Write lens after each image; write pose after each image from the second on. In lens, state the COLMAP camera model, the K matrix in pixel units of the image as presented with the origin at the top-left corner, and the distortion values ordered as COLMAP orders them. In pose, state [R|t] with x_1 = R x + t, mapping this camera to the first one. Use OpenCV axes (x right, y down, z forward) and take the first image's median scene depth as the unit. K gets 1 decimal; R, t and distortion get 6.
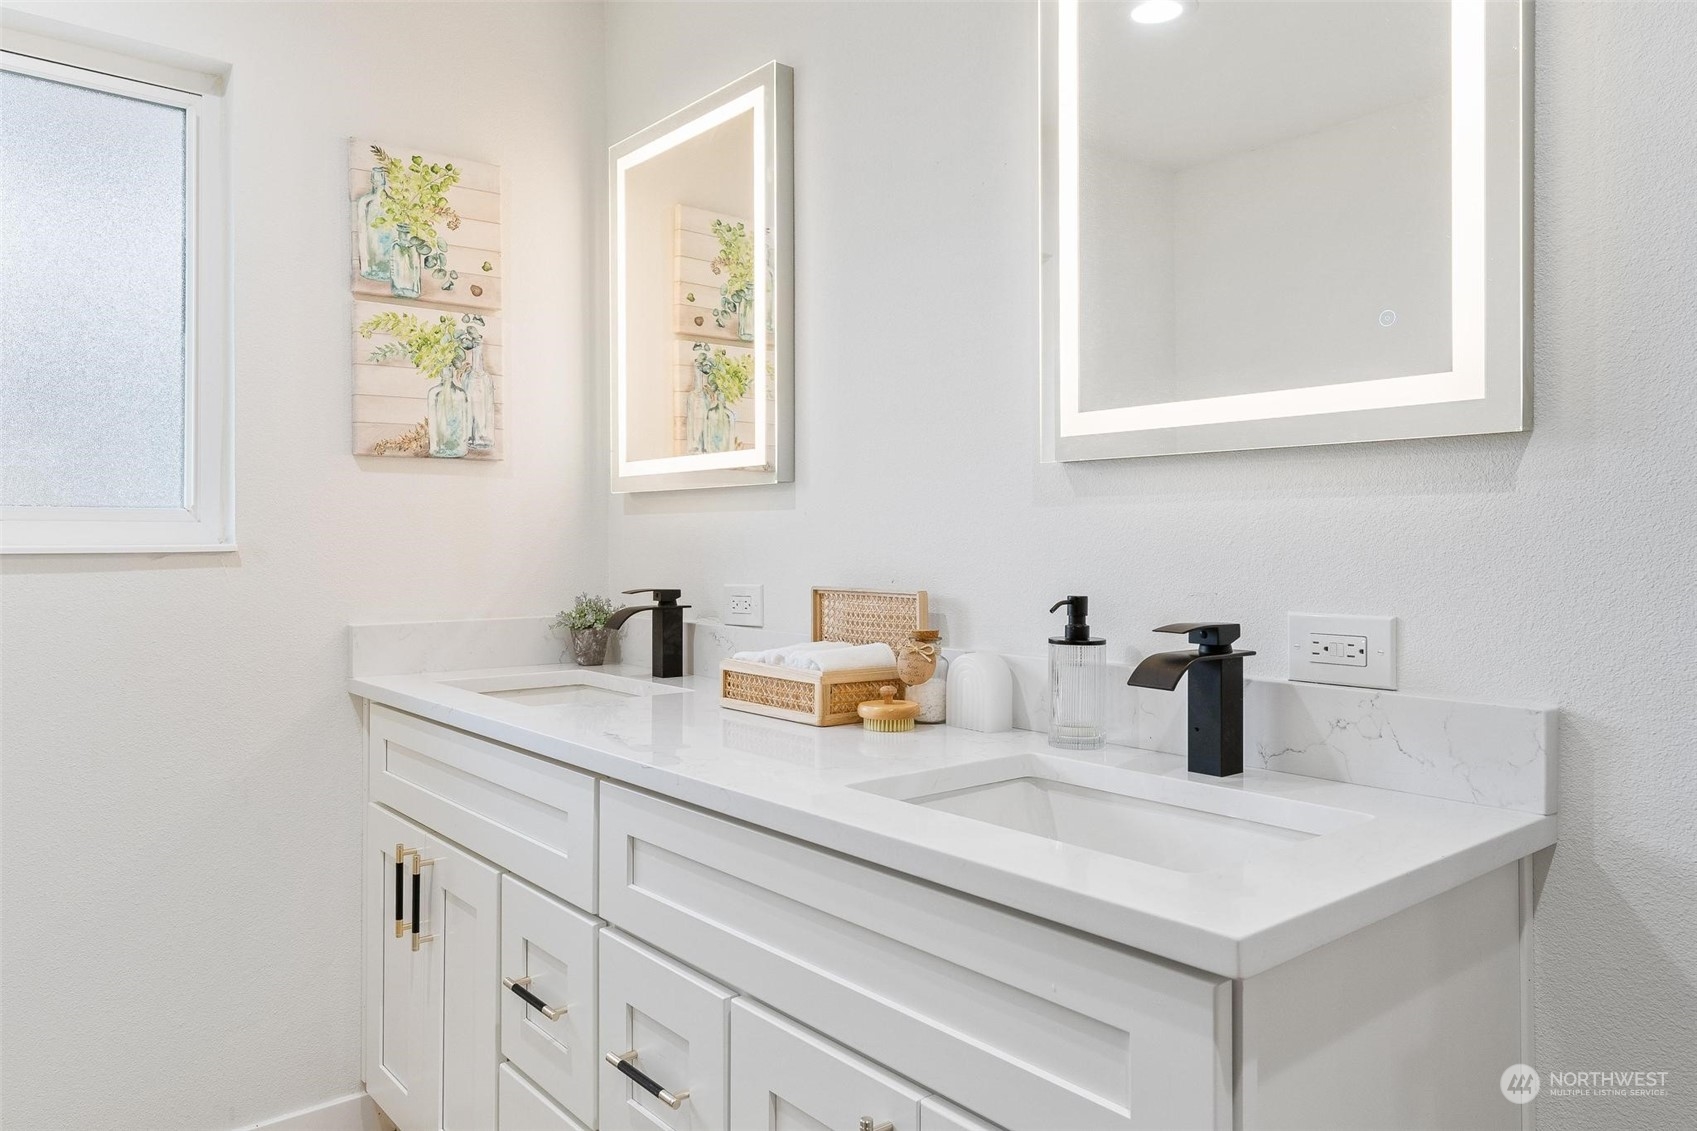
lens RADIAL K [[1140.4, 0, 814.6], [0, 1140.4, 542.9], [0, 0, 1]] dist [0.001669, 0.001825]
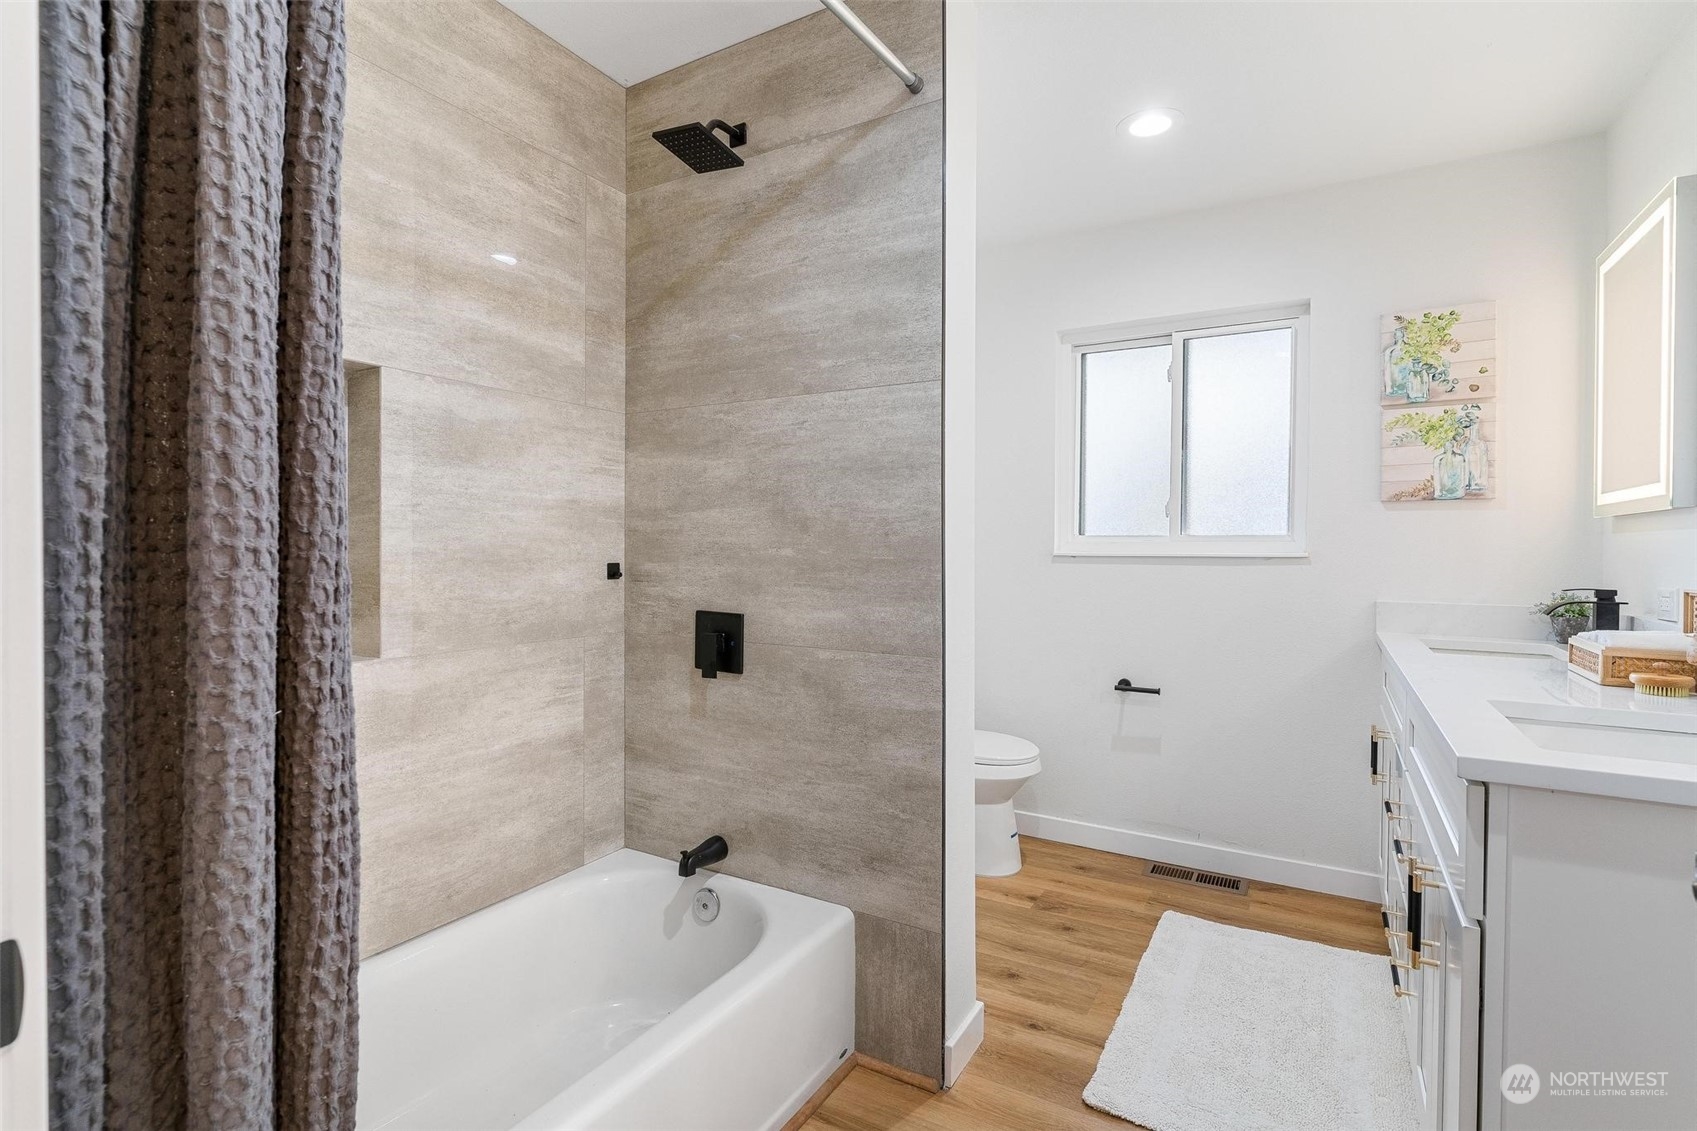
lens RADIAL K [[809.5, 0, 848.8], [0, 809.5, 558.1], [0, 0, 1]] dist [-0.000948, 0.001948]
pose [[0.350551, 0.013568, -0.936445, 0.437329], [-0.006235, 0.999907, 0.012153, -0.002223], [0.936523, 0.001579, 0.350603, -0.163245]]
